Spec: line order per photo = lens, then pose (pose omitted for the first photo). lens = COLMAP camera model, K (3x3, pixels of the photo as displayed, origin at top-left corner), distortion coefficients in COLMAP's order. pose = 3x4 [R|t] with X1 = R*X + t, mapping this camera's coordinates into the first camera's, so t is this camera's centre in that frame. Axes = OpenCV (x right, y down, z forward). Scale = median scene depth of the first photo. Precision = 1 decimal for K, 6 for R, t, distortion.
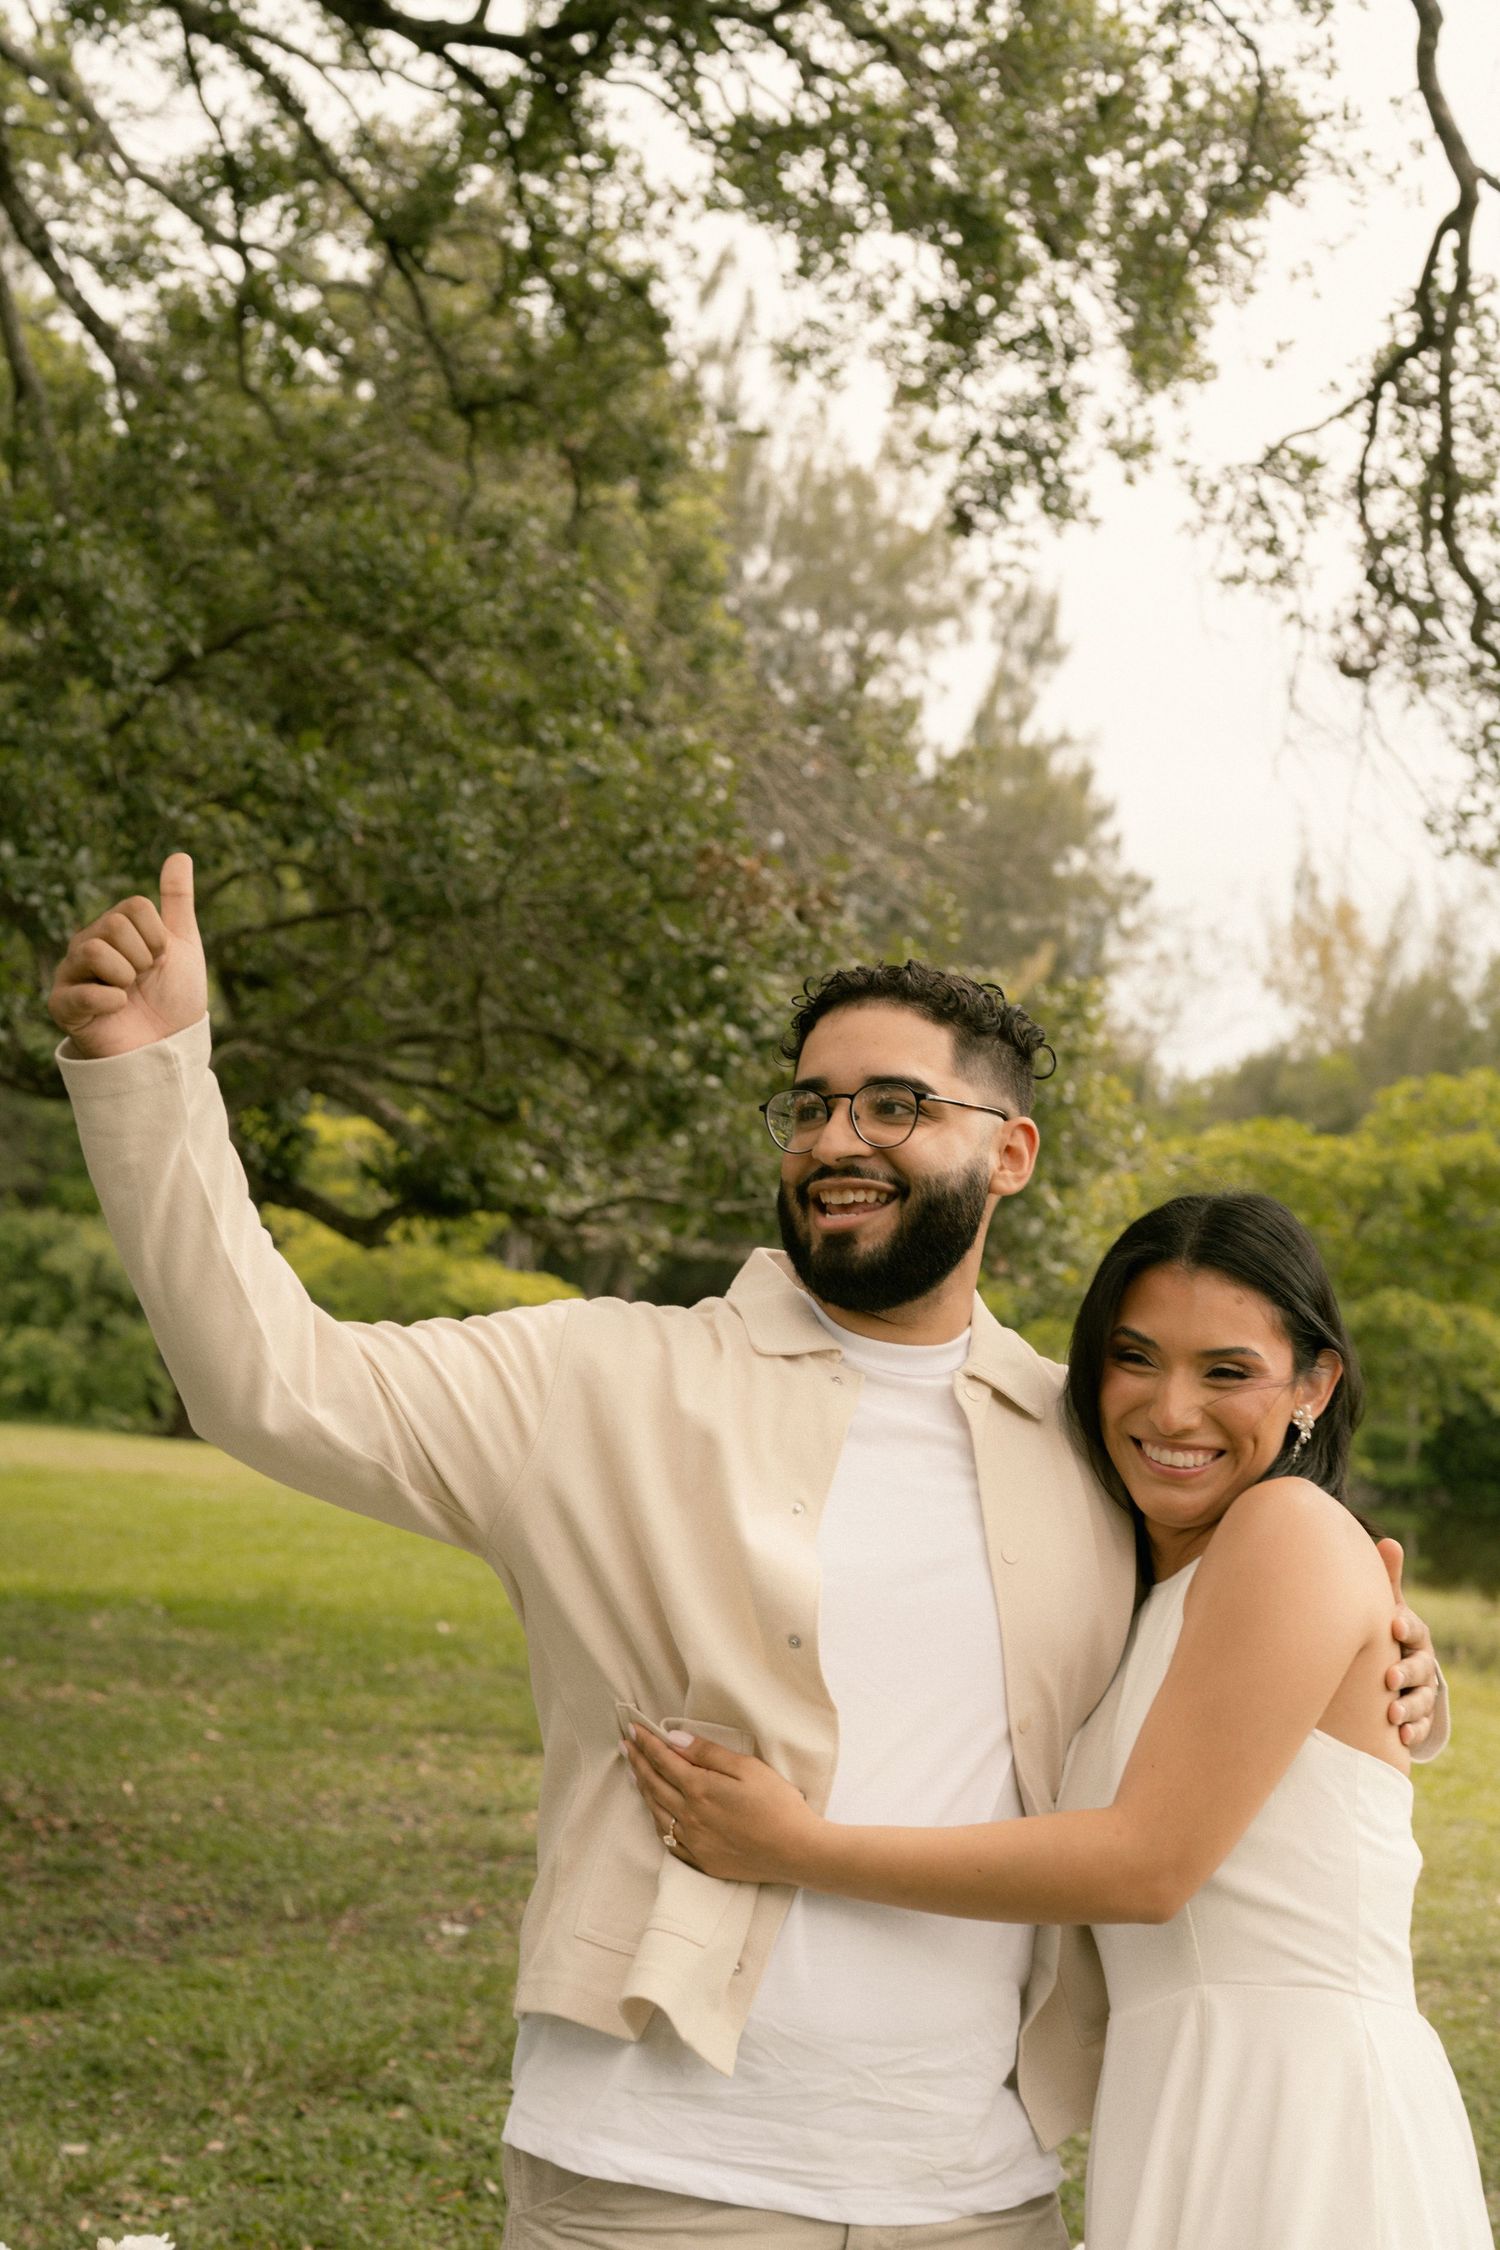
lens RADIAL K [[3291.7, 0, 784.8], [0, 3291.7, 1125.4], [0, 0, 1]] dist [-0.012863, 0.108069]
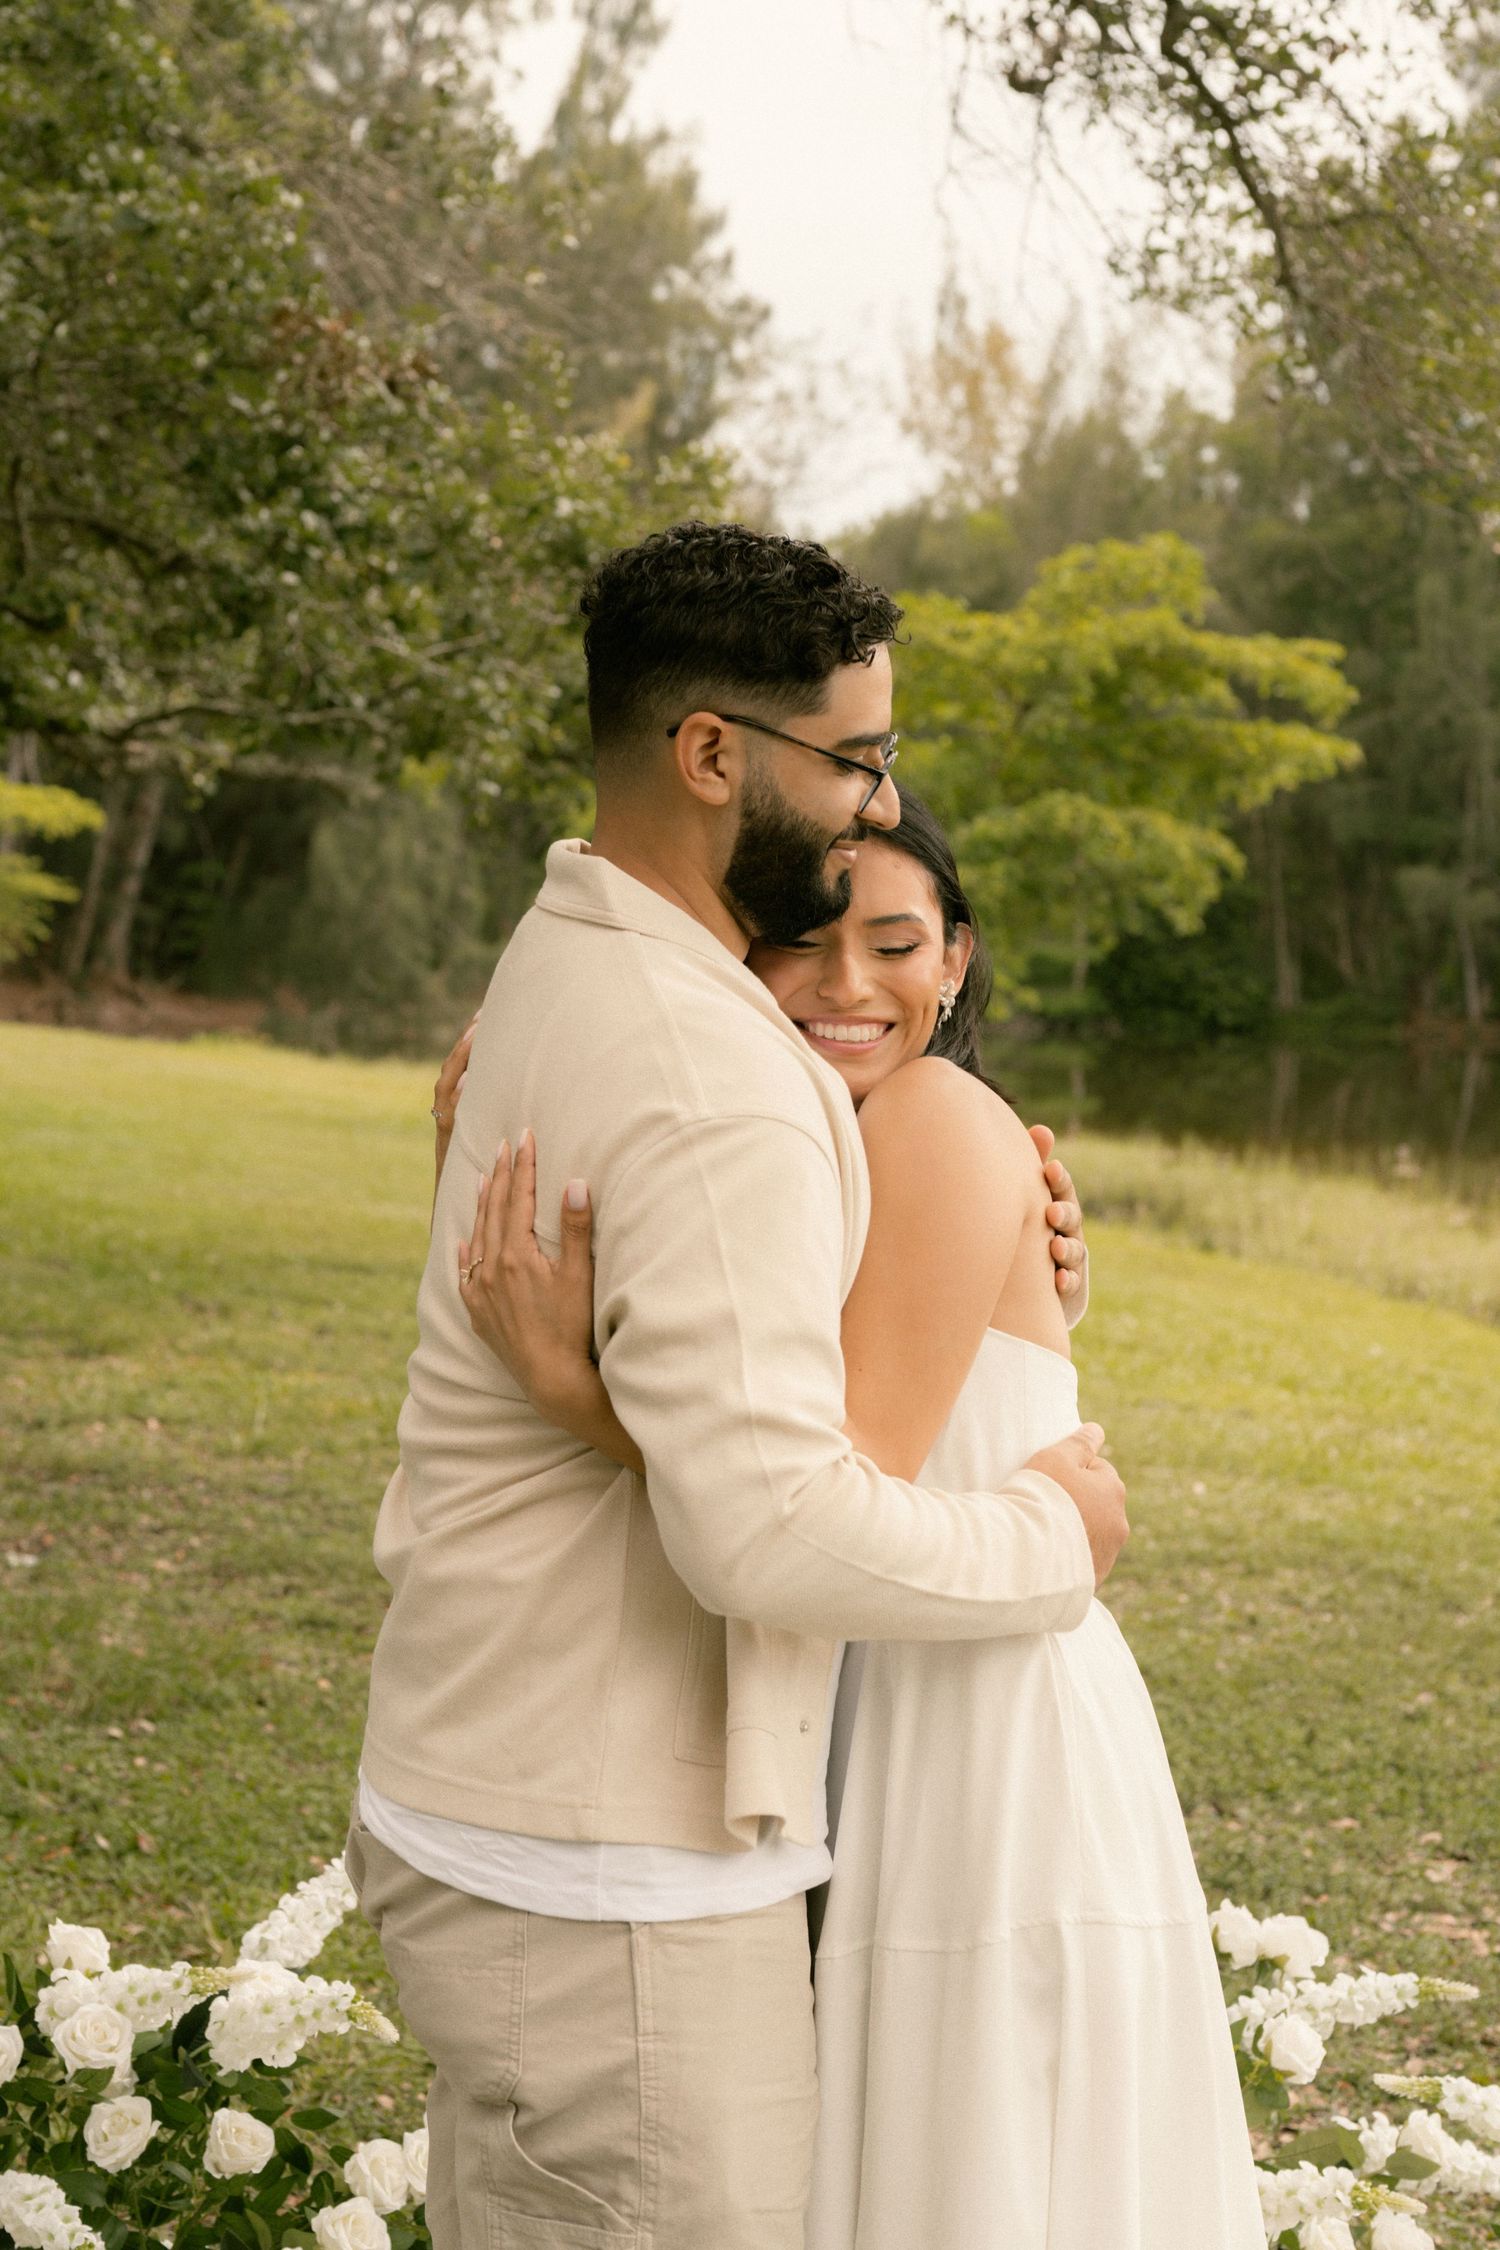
lens RADIAL K [[3893.4, 0, 634.9], [0, 3893.4, 952.2], [0, 0, 1]] dist [0.014482, -0.041601]
pose [[0.997009, -0.021224, 0.074312, -0.008818], [0.014484, 0.995828, 0.090095, -0.005857], [-0.075914, -0.088749, 0.993157, -0.020804]]
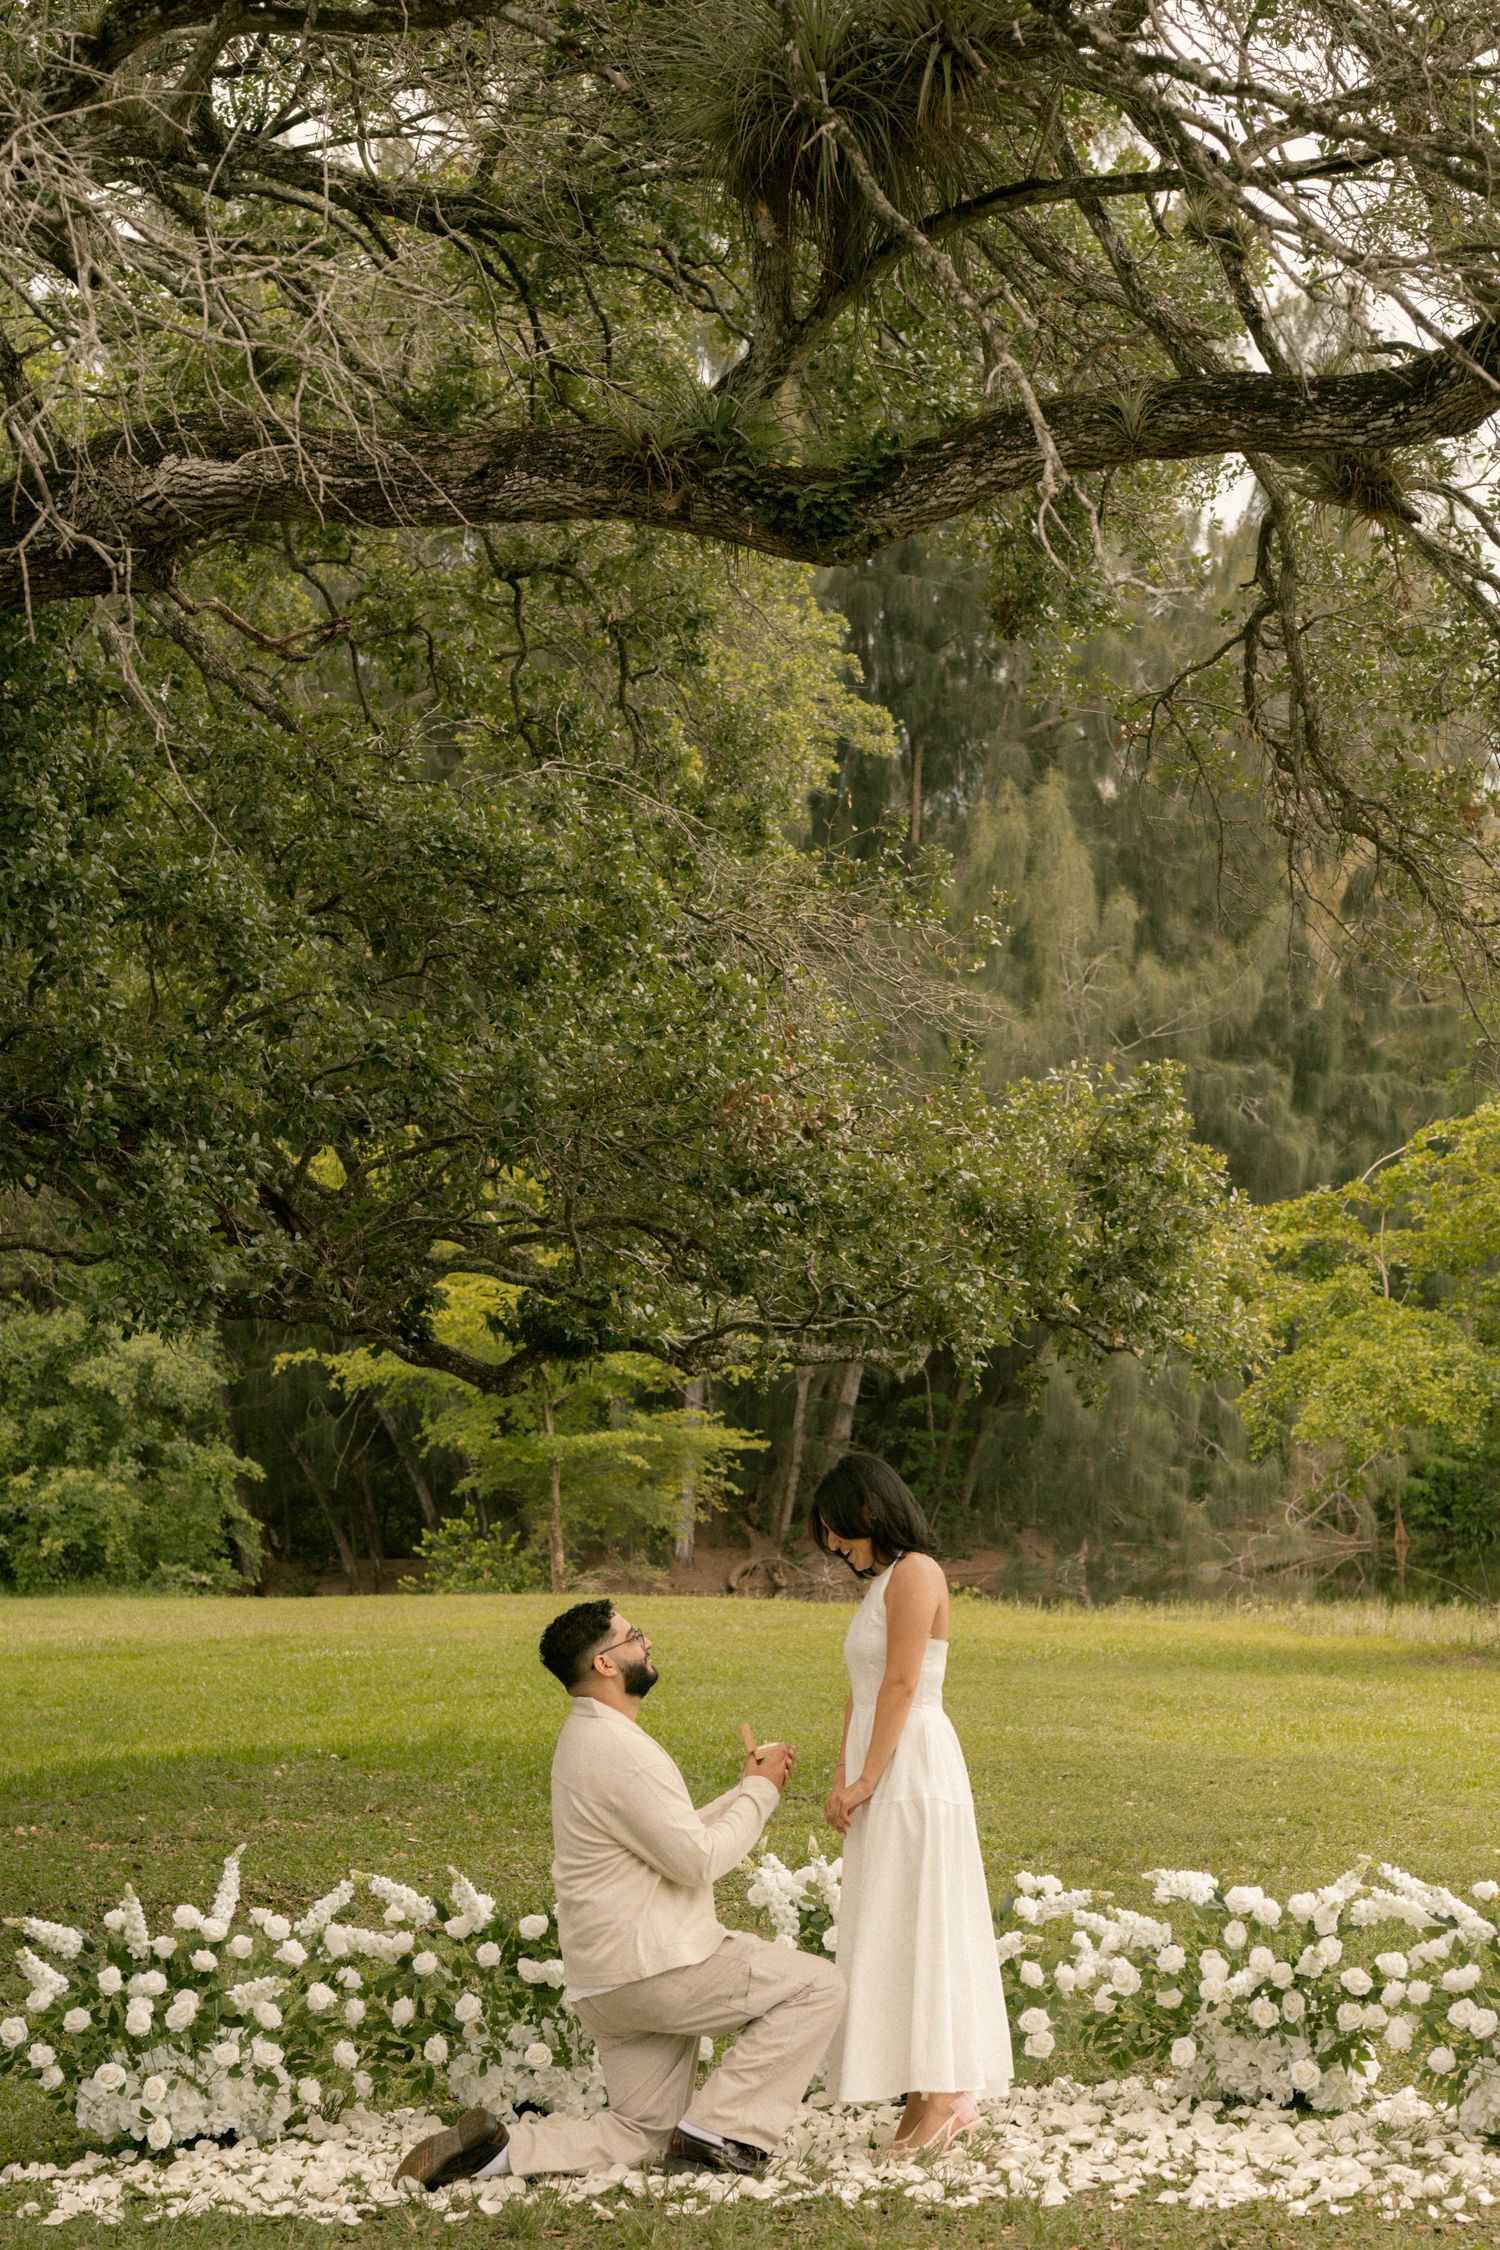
lens RADIAL K [[4639.6, 0, 877.7], [0, 4639.6, 1322.2], [0, 0, 1]] dist [0.029742, -0.015850]
pose [[0.993748, -0.101948, -0.045517, 0.087073], [0.104164, 0.993337, 0.049303, -0.062152], [0.040188, -0.053736, 0.997746, -0.668812]]
